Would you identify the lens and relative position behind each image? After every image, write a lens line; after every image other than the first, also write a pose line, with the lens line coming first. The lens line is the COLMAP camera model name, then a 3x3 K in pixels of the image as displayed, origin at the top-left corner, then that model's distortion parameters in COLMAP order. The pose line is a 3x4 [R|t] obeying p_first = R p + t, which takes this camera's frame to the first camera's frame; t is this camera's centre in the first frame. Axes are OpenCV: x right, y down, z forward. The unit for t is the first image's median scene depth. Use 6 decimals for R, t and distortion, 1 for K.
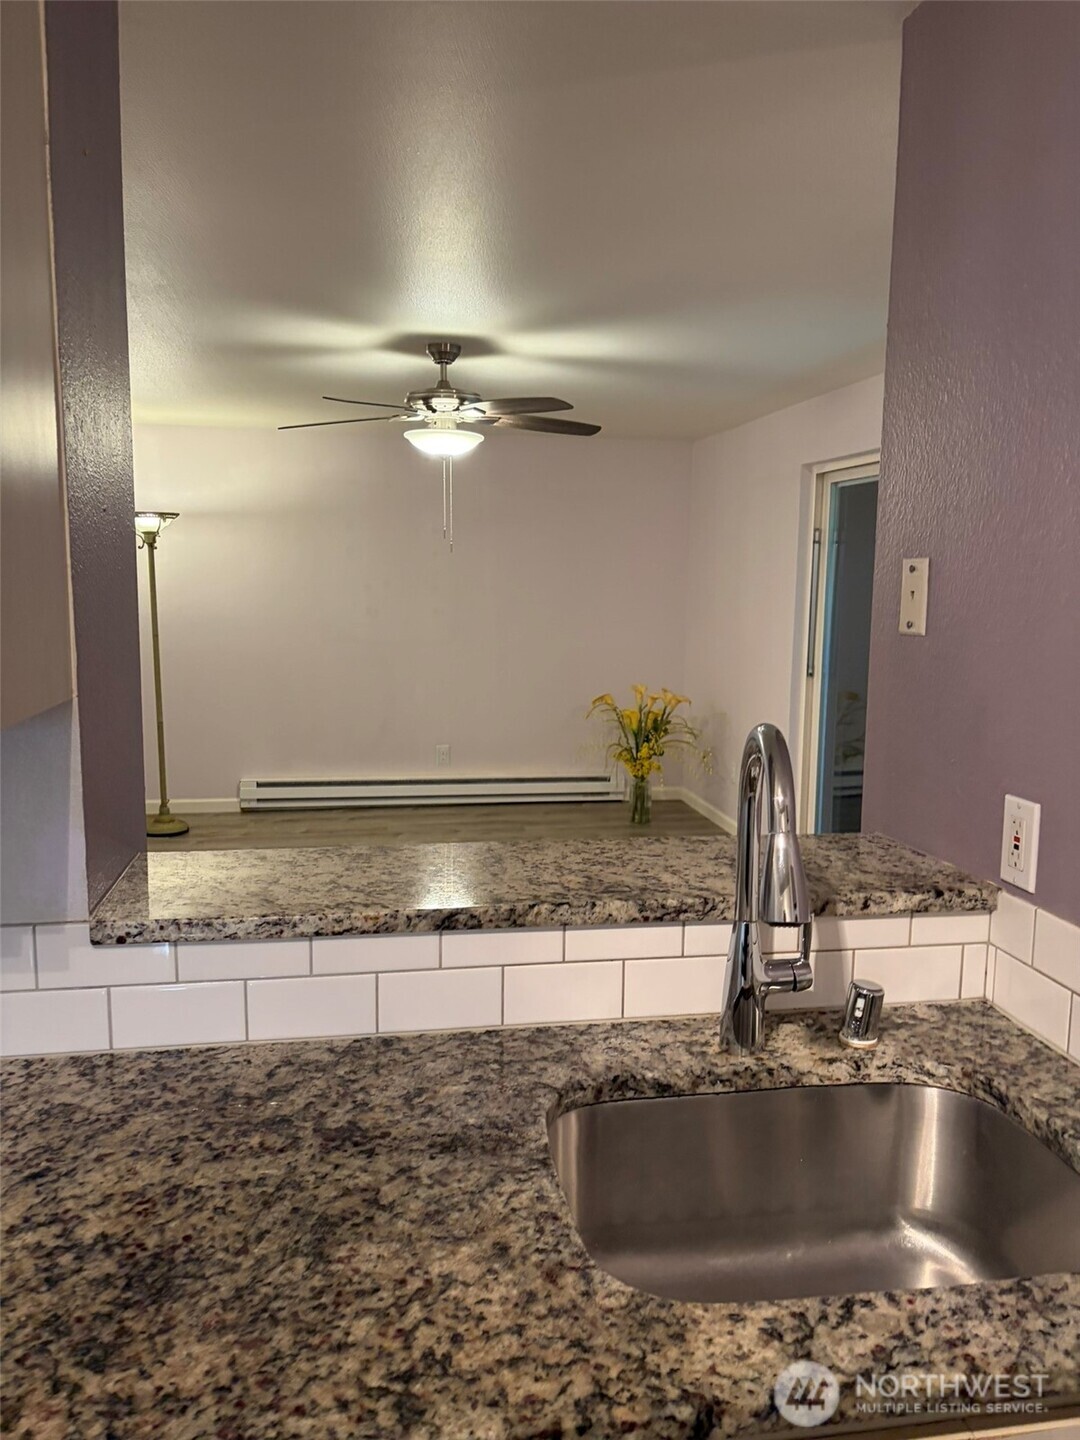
lens RADIAL K [[1084.6, 0, 541.7], [0, 1084.6, 722.1], [0, 0, 1]] dist [0.055122, 0.000364]
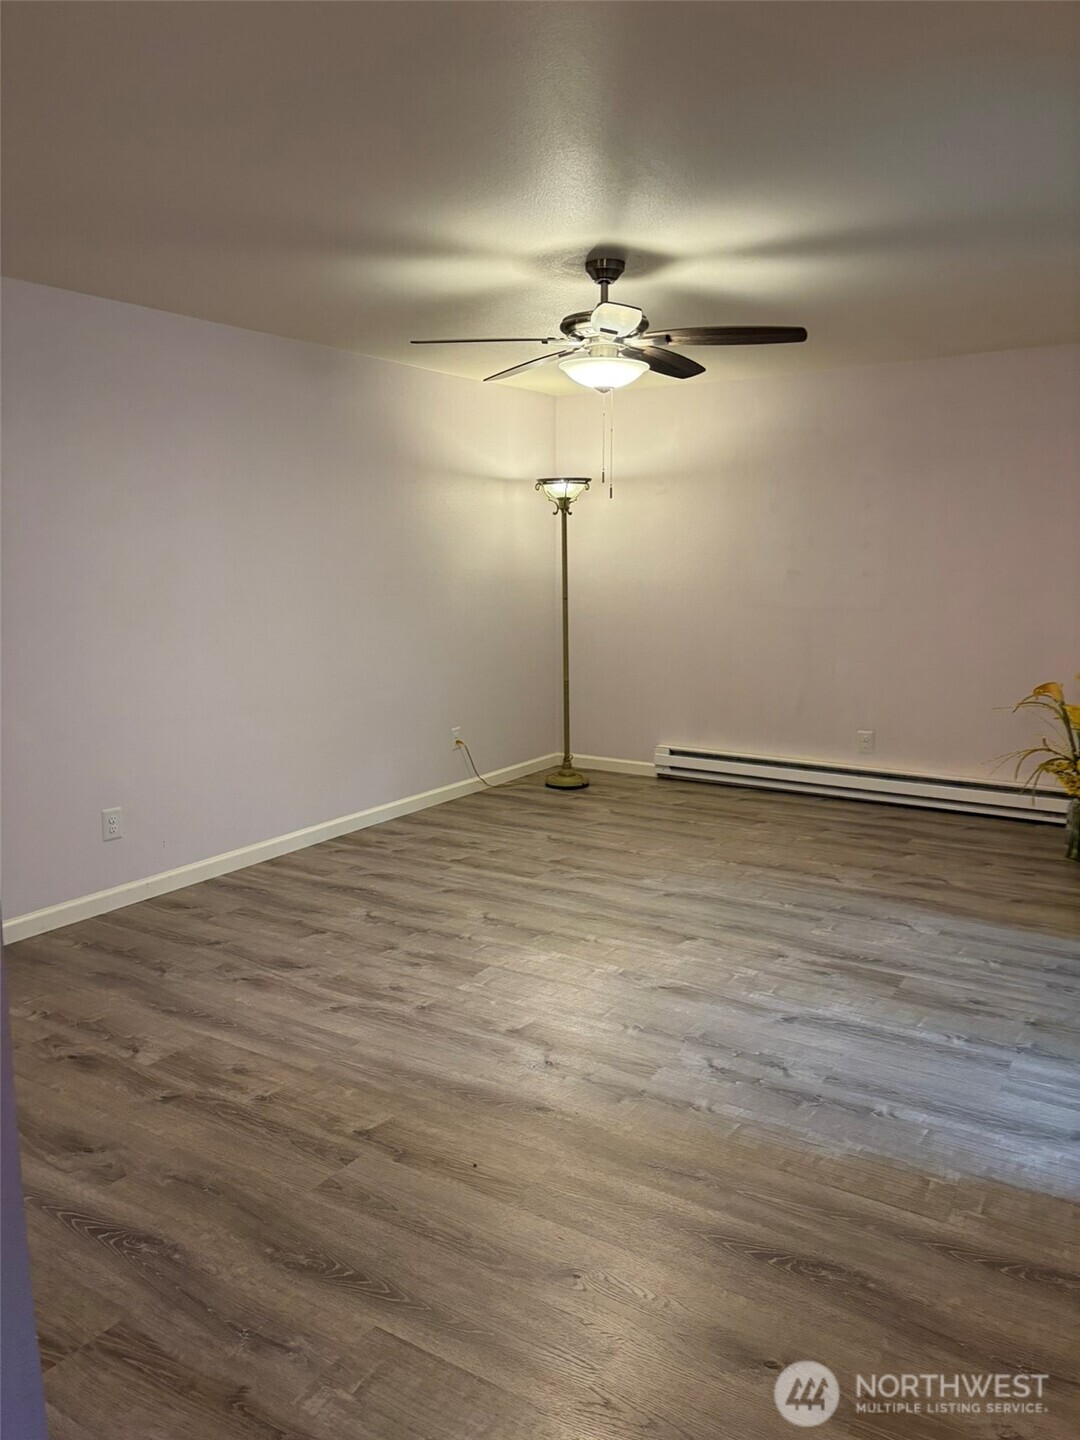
lens RADIAL K [[1084.6, 0, 539.5], [0, 1084.6, 718.9], [0, 0, 1]] dist [0.055122, 0.000364]
pose [[0.737539, 0.089680, -0.669324, 0.312831], [-0.080982, 0.995736, 0.044180, -0.006100], [0.670432, 0.021619, 0.741656, 0.194778]]
